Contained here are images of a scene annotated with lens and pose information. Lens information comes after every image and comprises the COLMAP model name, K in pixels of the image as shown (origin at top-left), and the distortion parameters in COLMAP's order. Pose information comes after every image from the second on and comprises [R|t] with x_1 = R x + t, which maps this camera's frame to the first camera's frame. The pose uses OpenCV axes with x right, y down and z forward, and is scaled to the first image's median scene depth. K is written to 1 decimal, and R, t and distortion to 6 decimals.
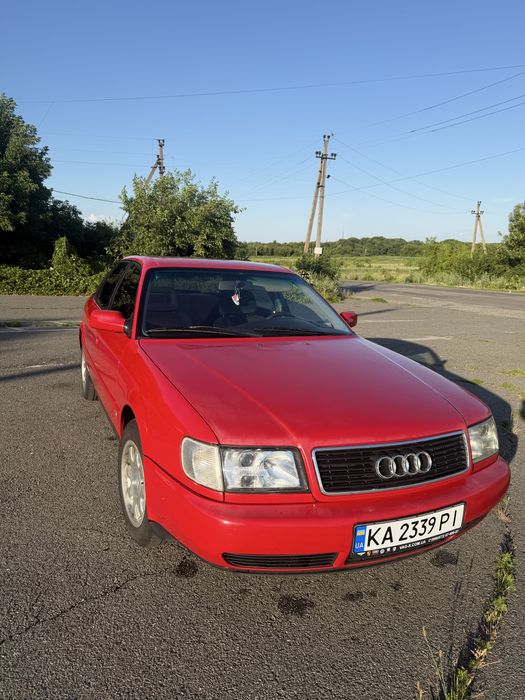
lens RADIAL K [[503.1, 0, 264.6], [0, 503.1, 354.1], [0, 0, 1]] dist [0.020904, -0.059083]
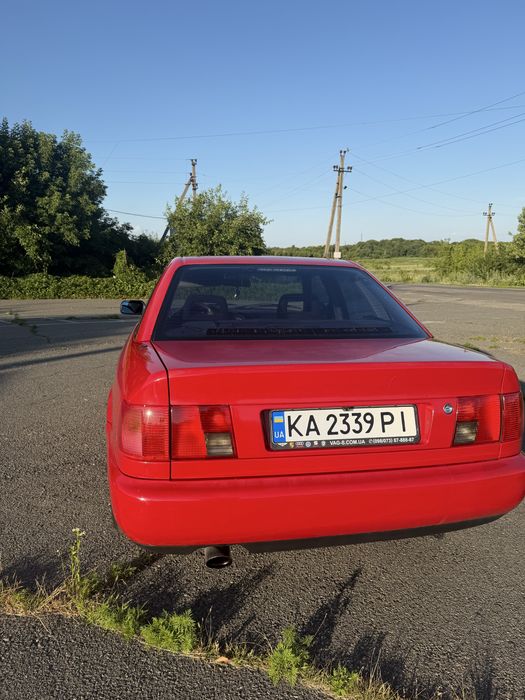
lens RADIAL K [[503.1, 0, 266.6], [0, 503.1, 351.7], [0, 0, 1]] dist [0.020904, -0.059083]
pose [[0.999079, -0.020798, -0.037525, -0.012892], [0.020266, 0.999689, -0.014501, 0.020840], [0.037814, 0.013727, 0.999190, -0.115194]]
